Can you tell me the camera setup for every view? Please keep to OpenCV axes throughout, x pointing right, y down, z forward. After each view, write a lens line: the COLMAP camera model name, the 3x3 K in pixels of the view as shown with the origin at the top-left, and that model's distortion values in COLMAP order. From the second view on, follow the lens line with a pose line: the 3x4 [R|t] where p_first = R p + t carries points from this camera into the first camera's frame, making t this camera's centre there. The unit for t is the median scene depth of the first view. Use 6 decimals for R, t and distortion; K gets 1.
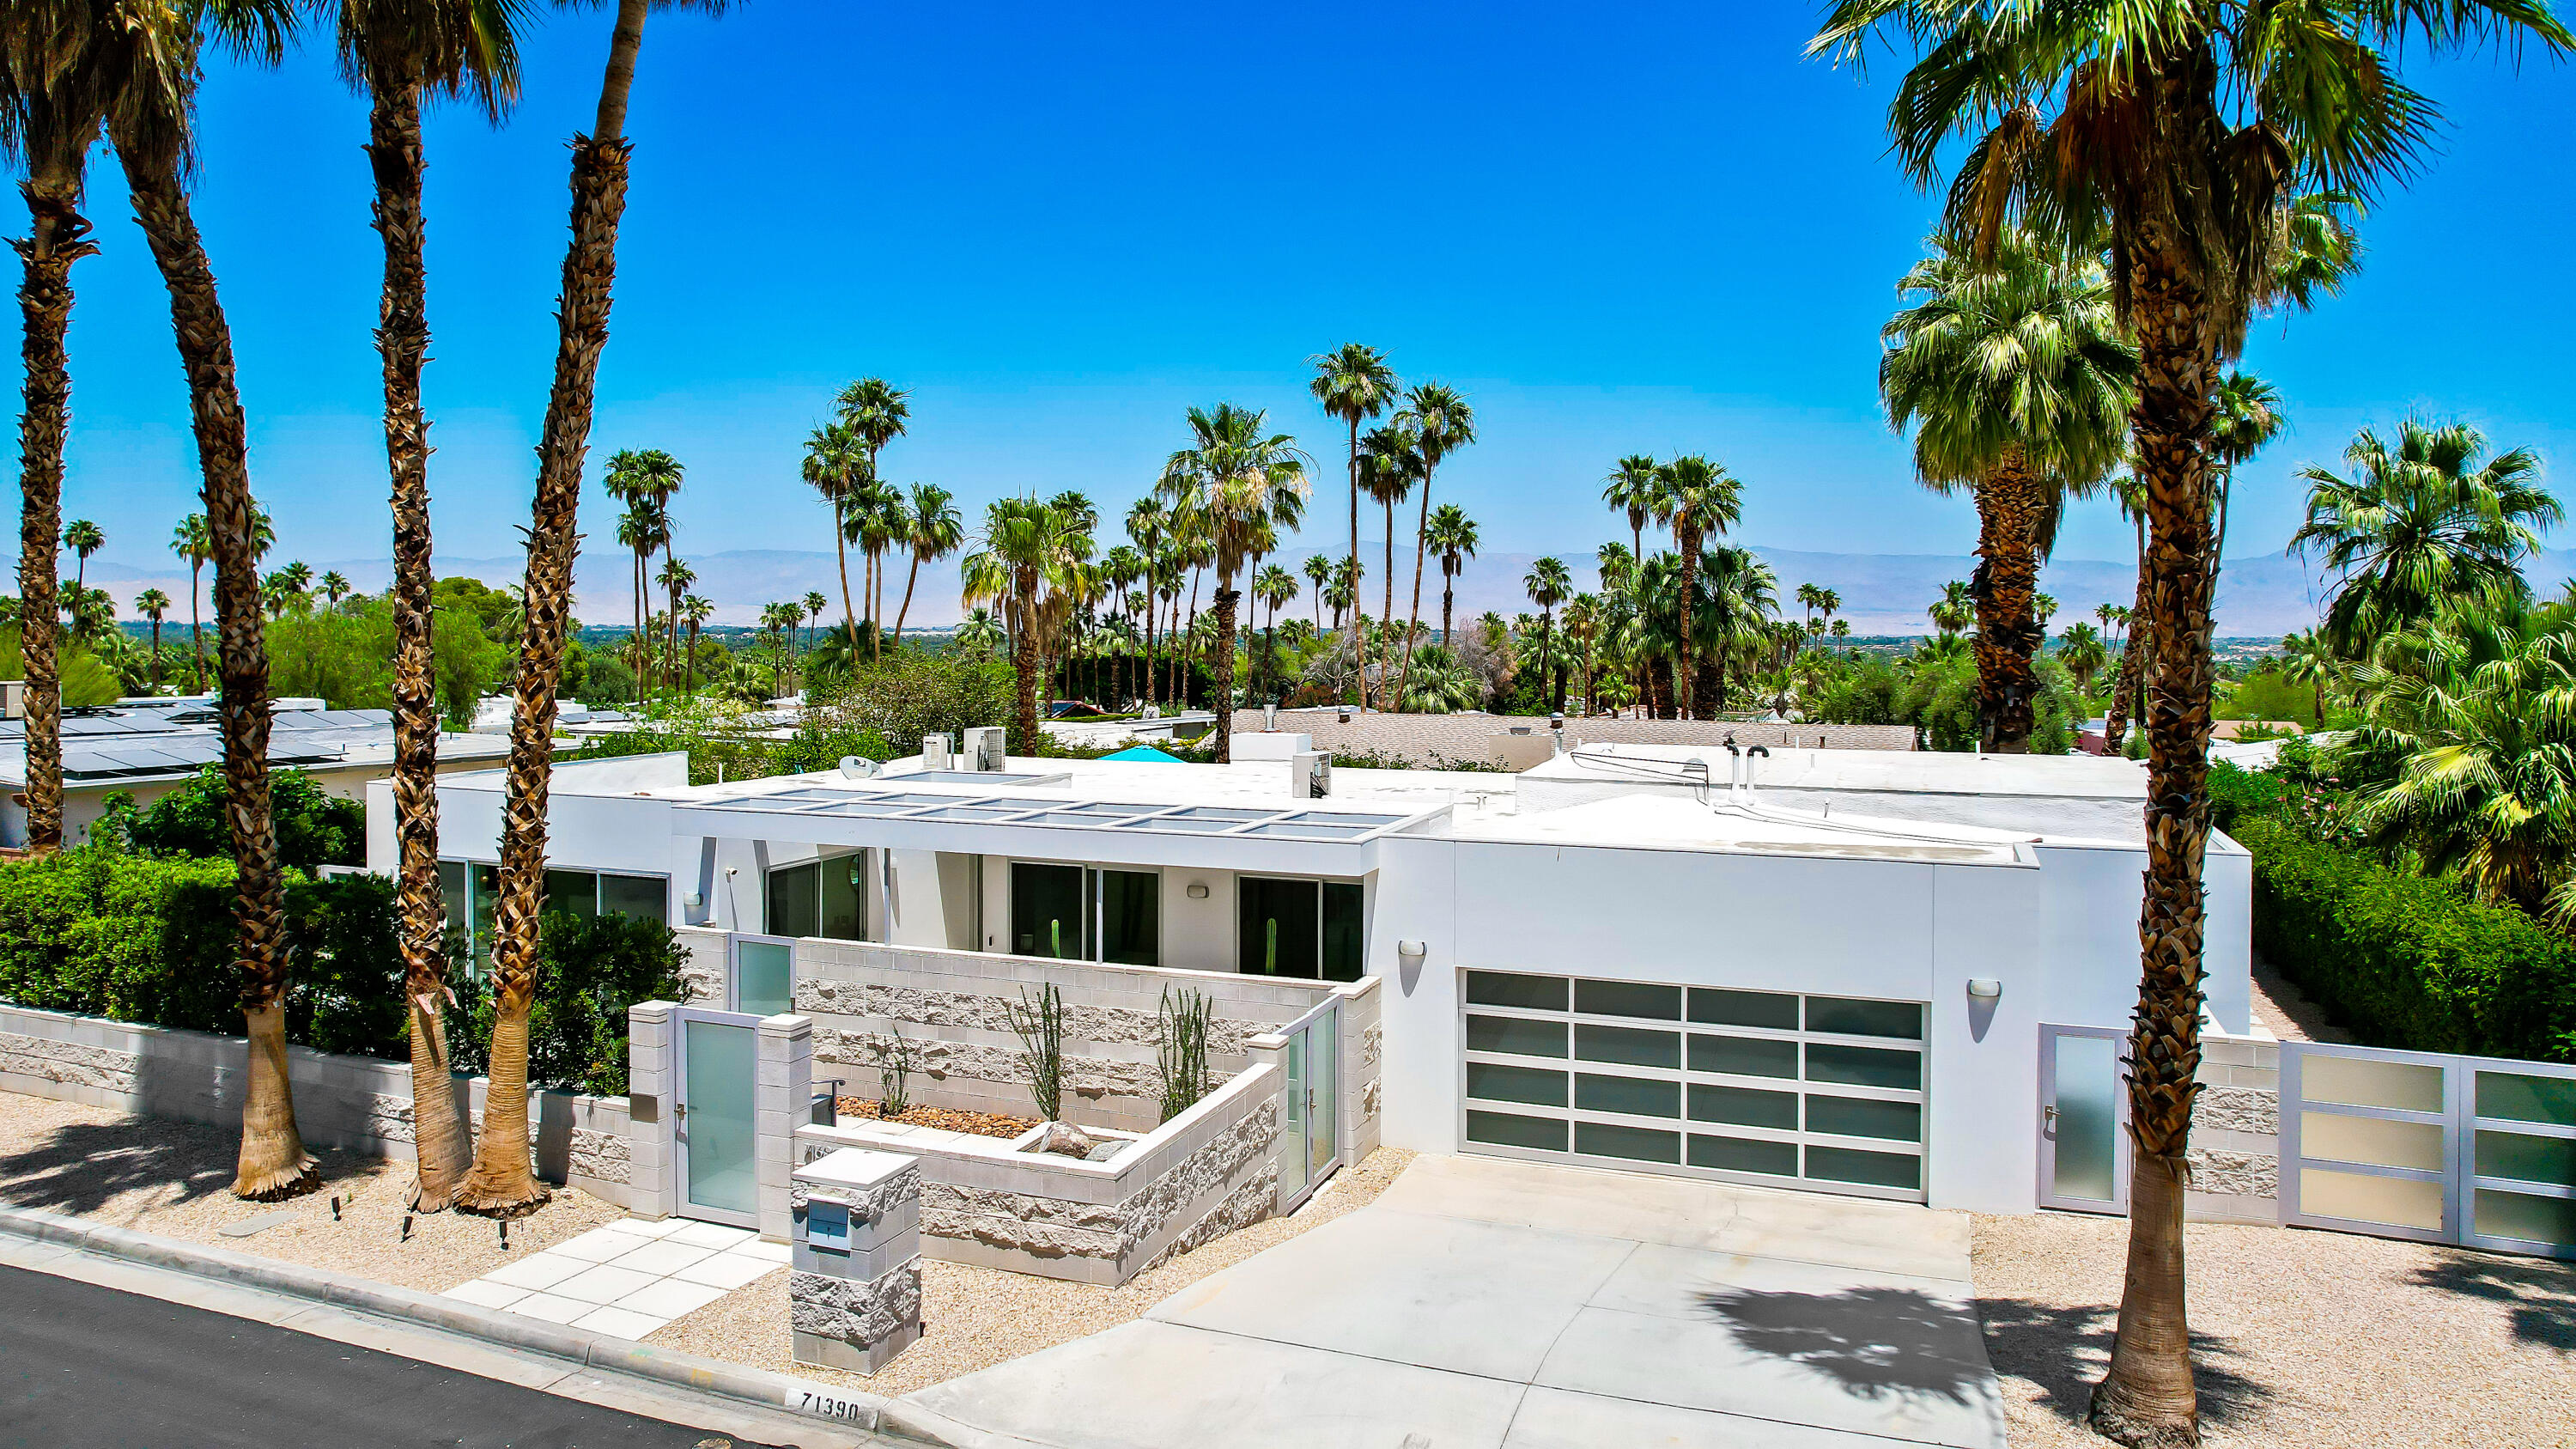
lens RADIAL K [[1655.4, 0, 1280.7], [0, 1655.4, 719.4], [0, 0, 1]] dist [-0.002434, 0.000734]
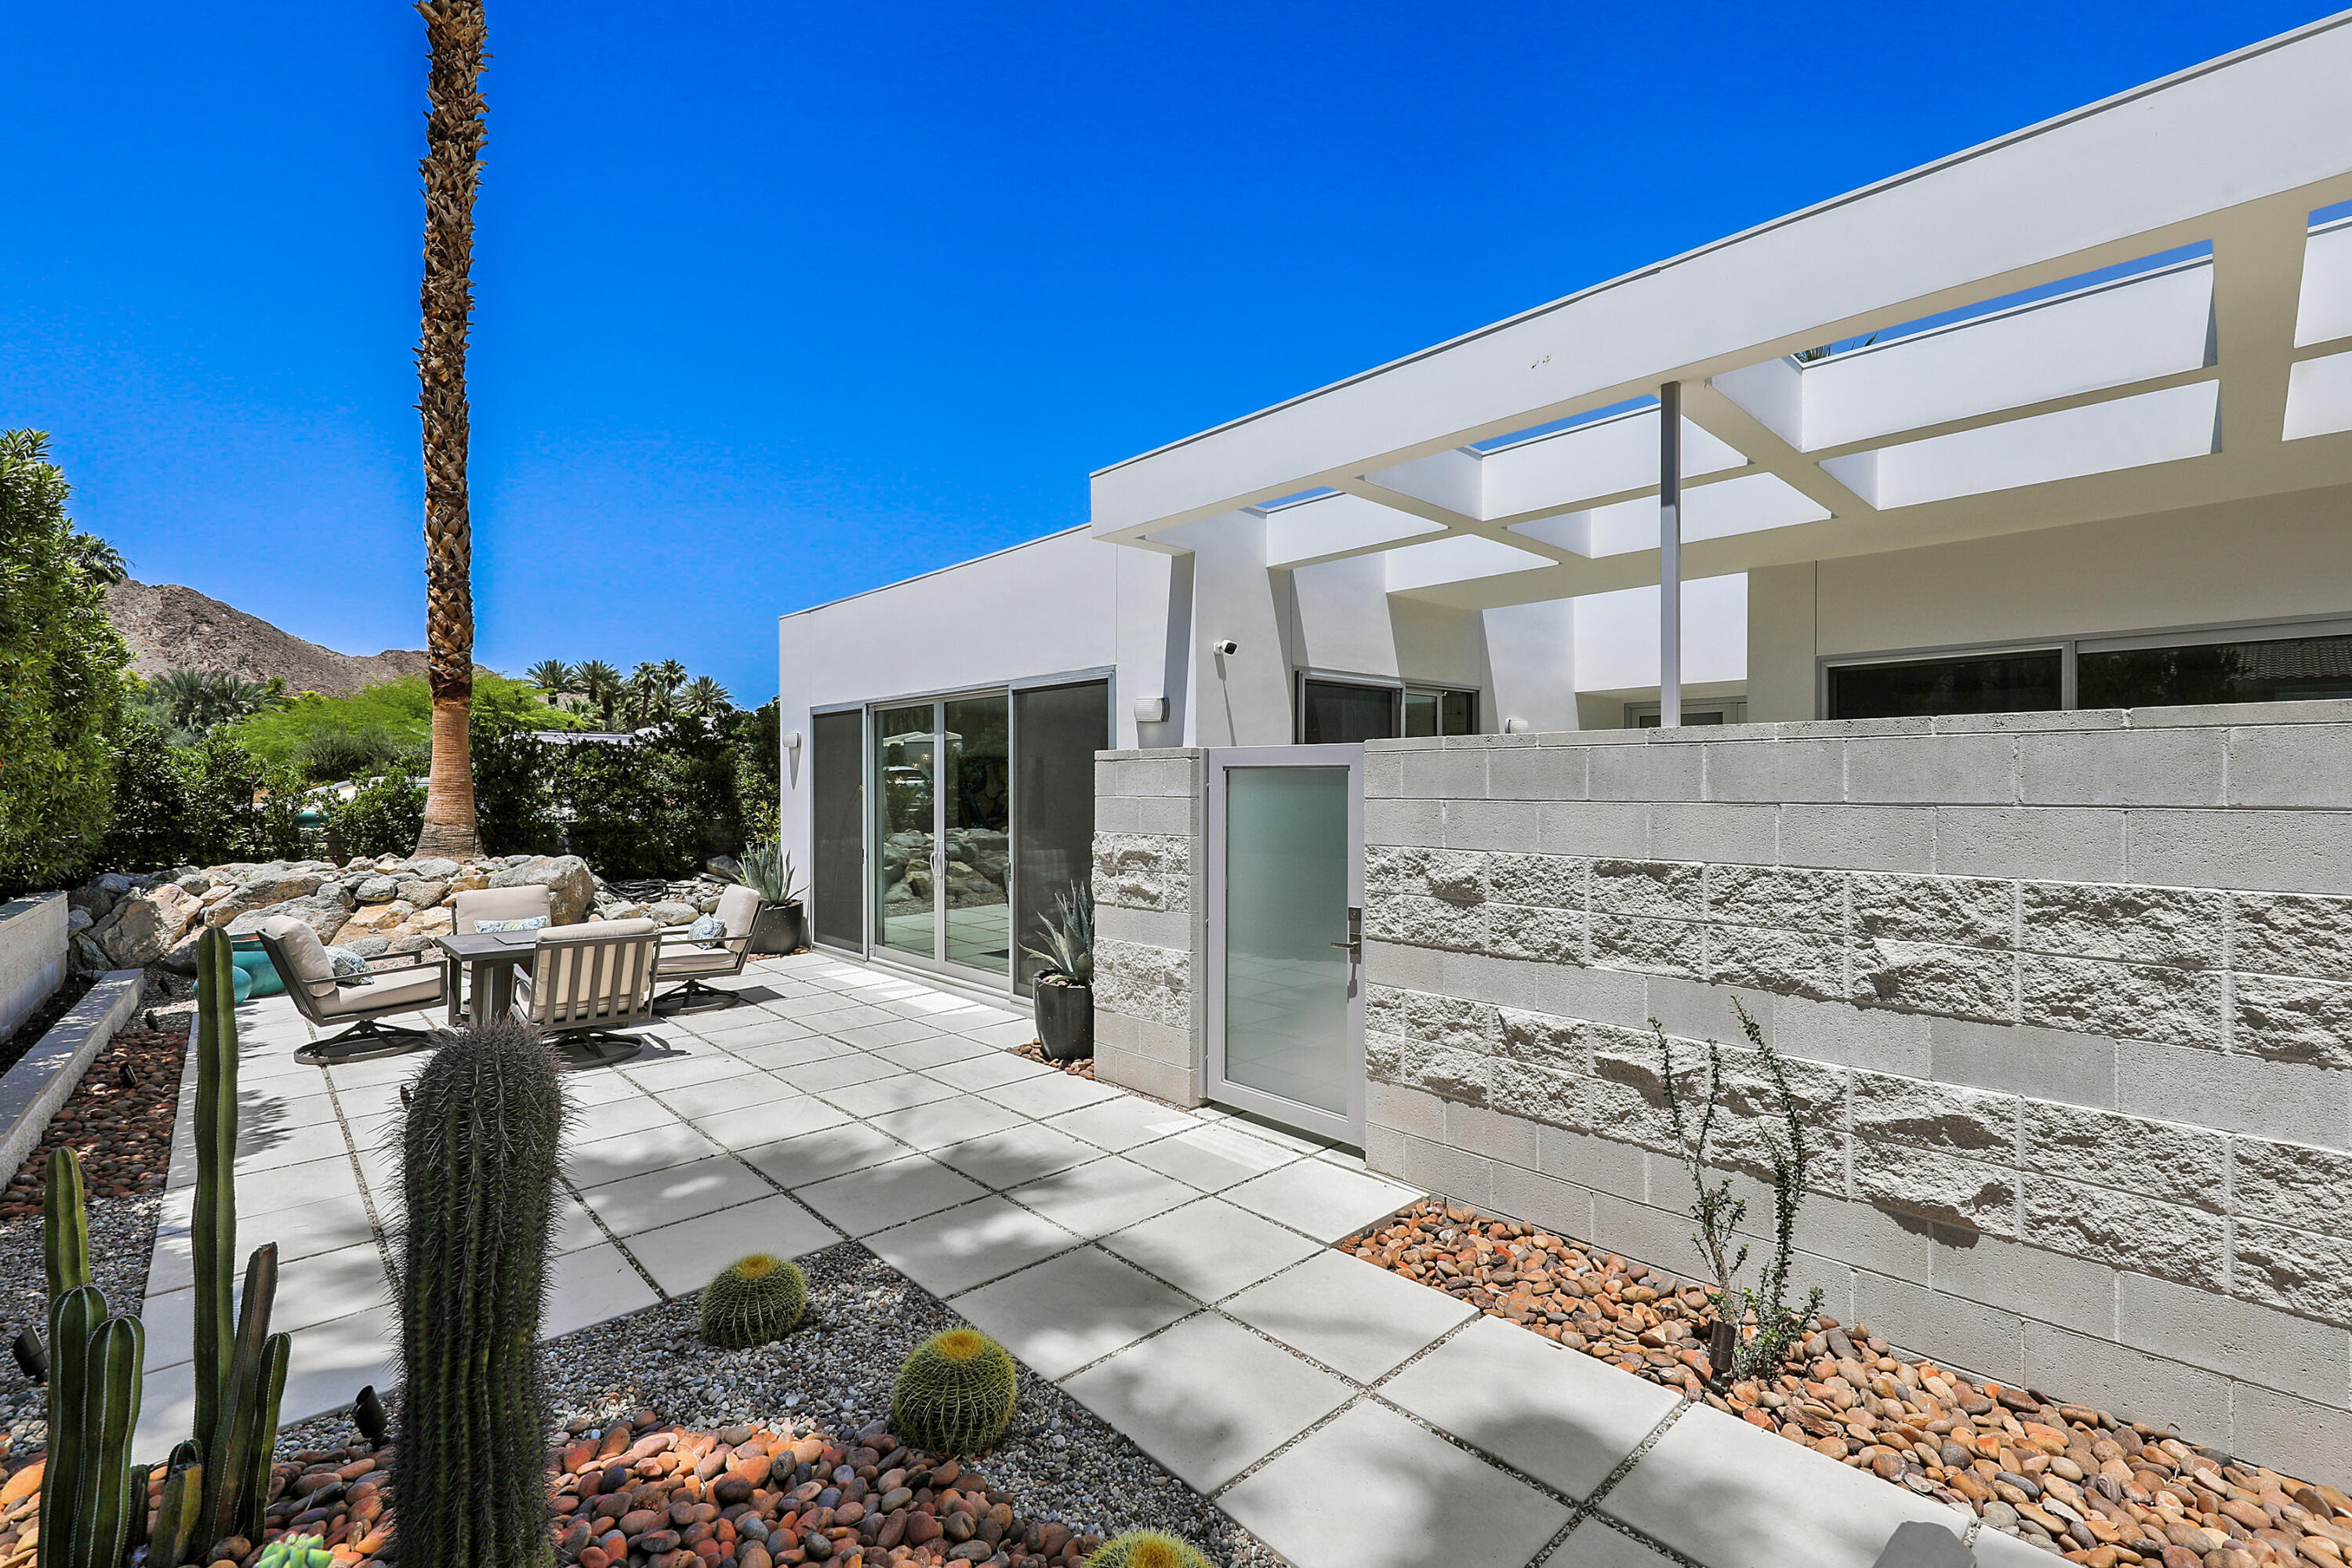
lens RADIAL K [[1027.4, 0, 1196.7], [0, 1027.4, 773.3], [0, 0, 1]] dist [0.012571, -0.000688]
pose [[0.905298, -0.018716, -0.424364, -0.234514], [-0.003290, 0.998690, -0.051064, 0.153372], [0.424764, 0.047624, 0.904051, 0.795321]]
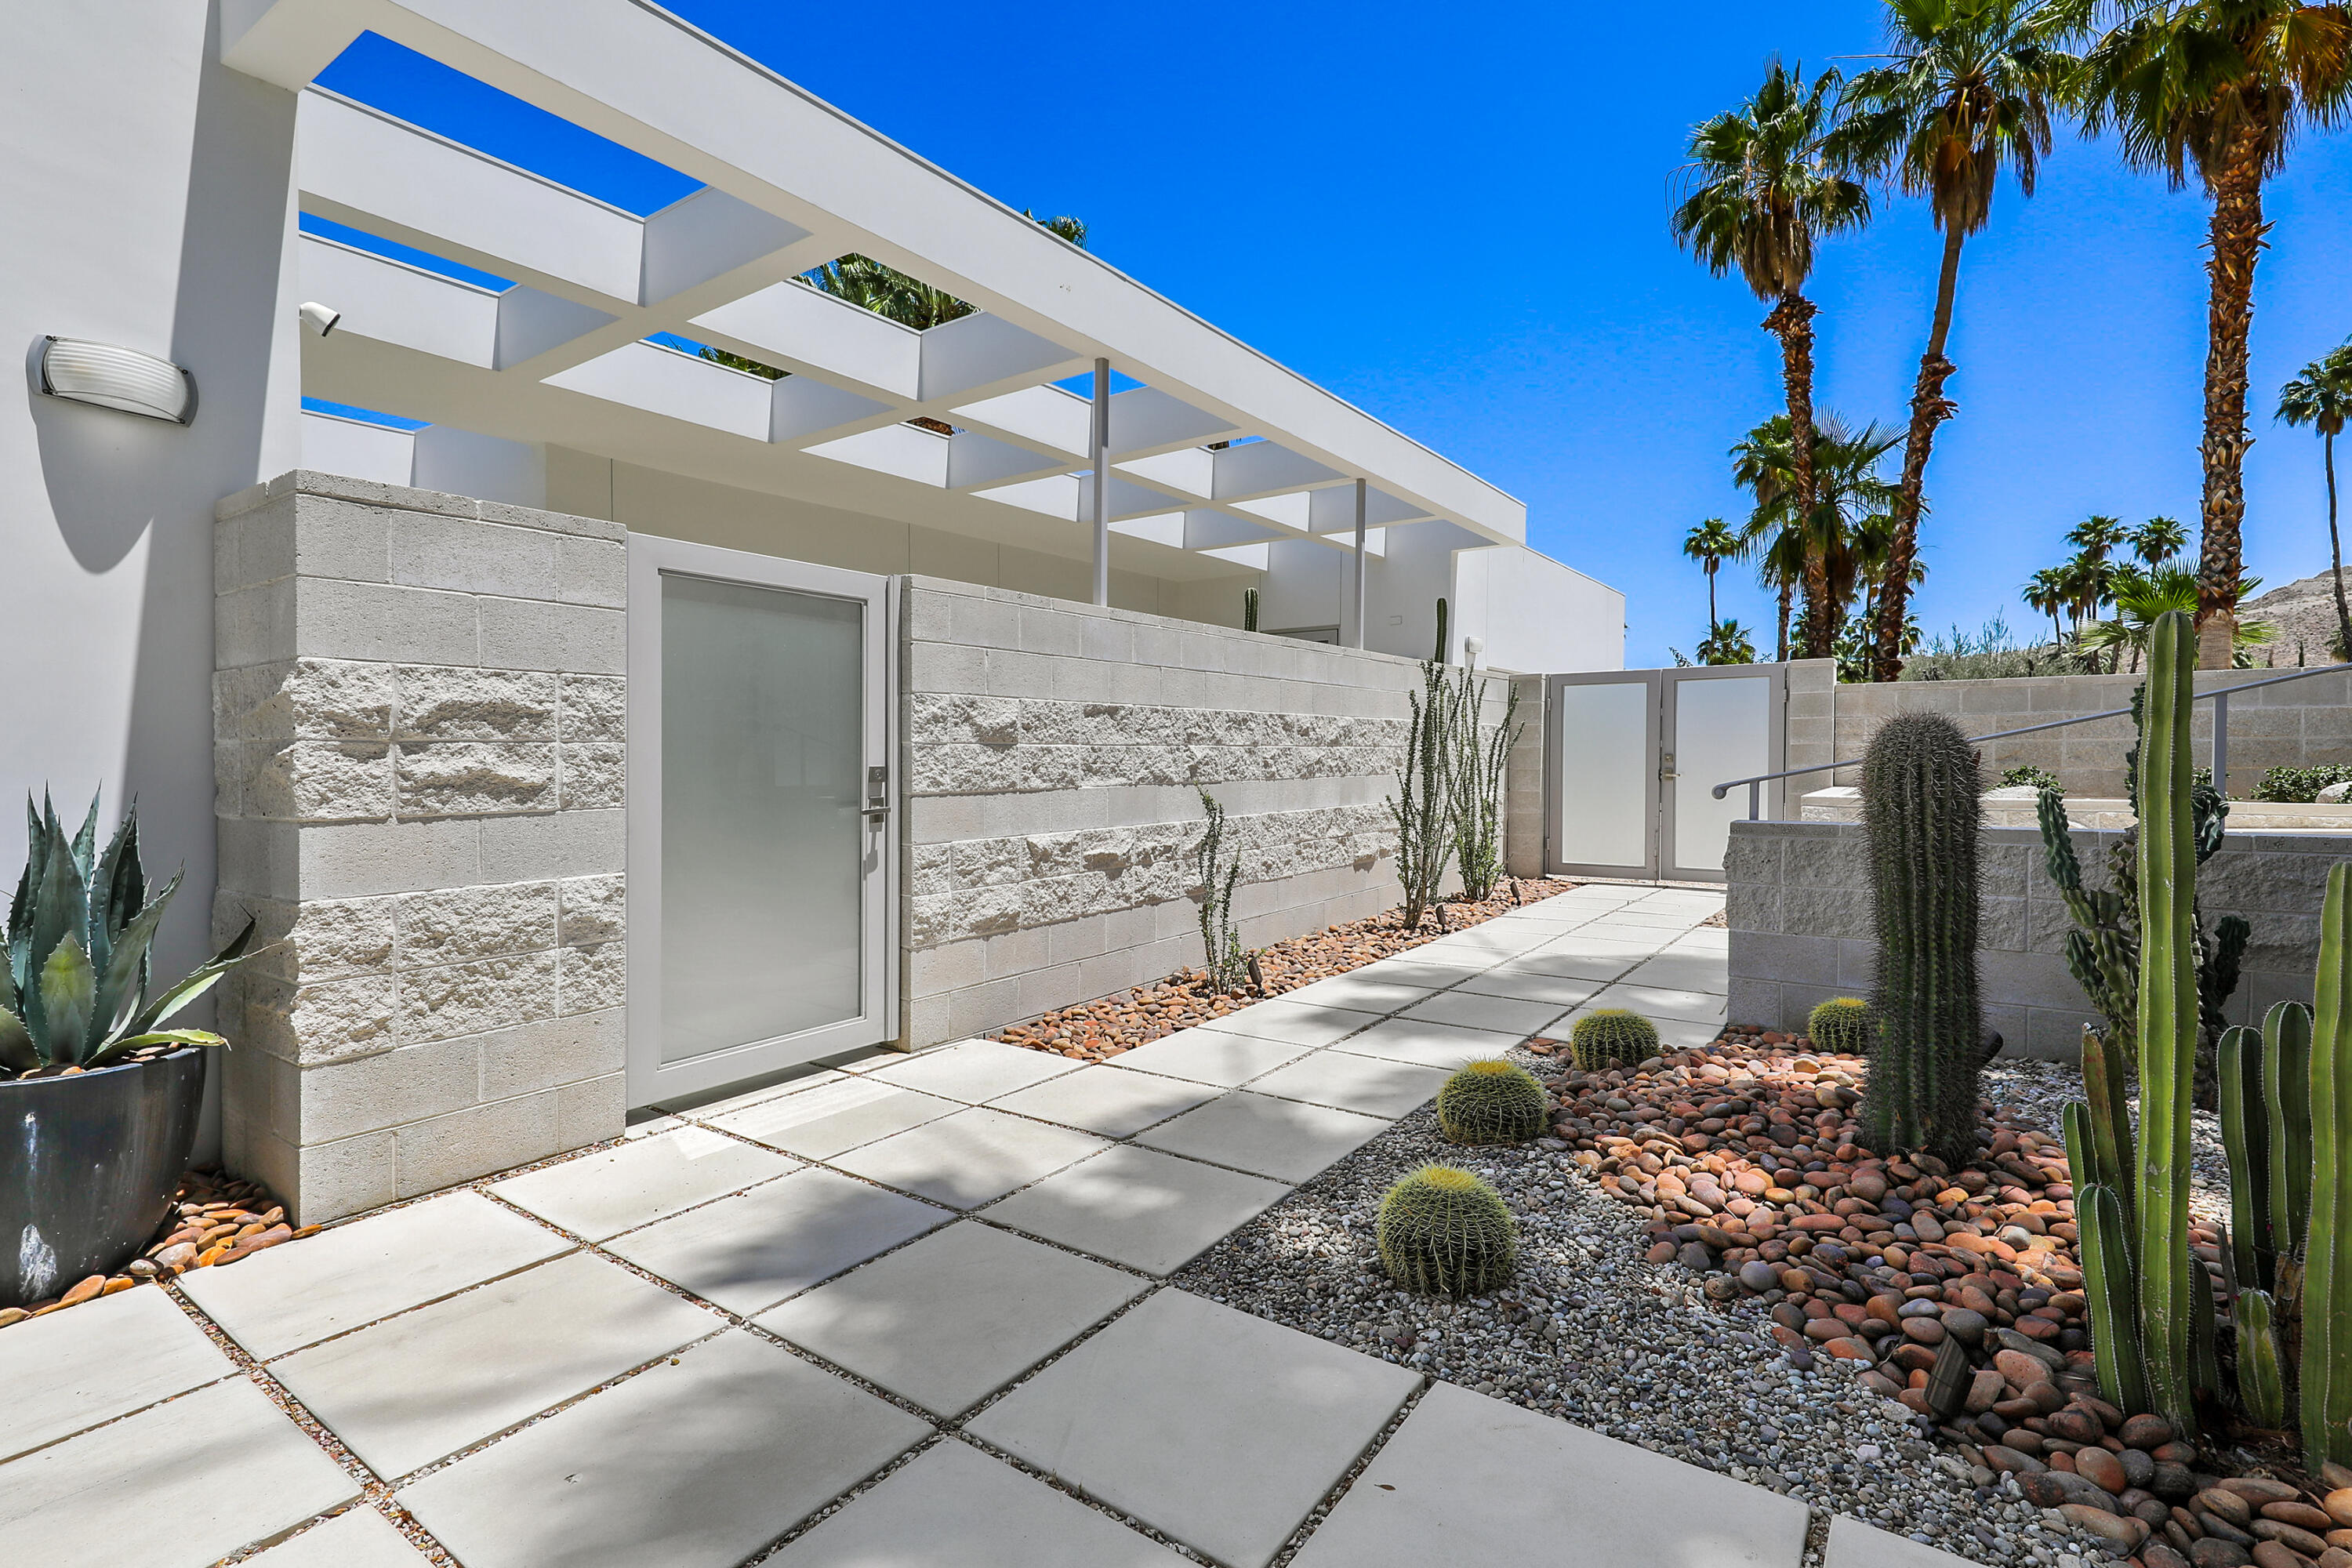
lens RADIAL K [[1108.5, 0, 1175.6], [0, 1108.5, 782.1], [0, 0, 1]] dist [0.006257, -0.000116]
pose [[0.233009, -0.030310, 0.972002, -0.495041], [0.057366, 0.998202, 0.017375, 0.174062], [-0.970781, 0.051711, 0.234329, 0.913816]]
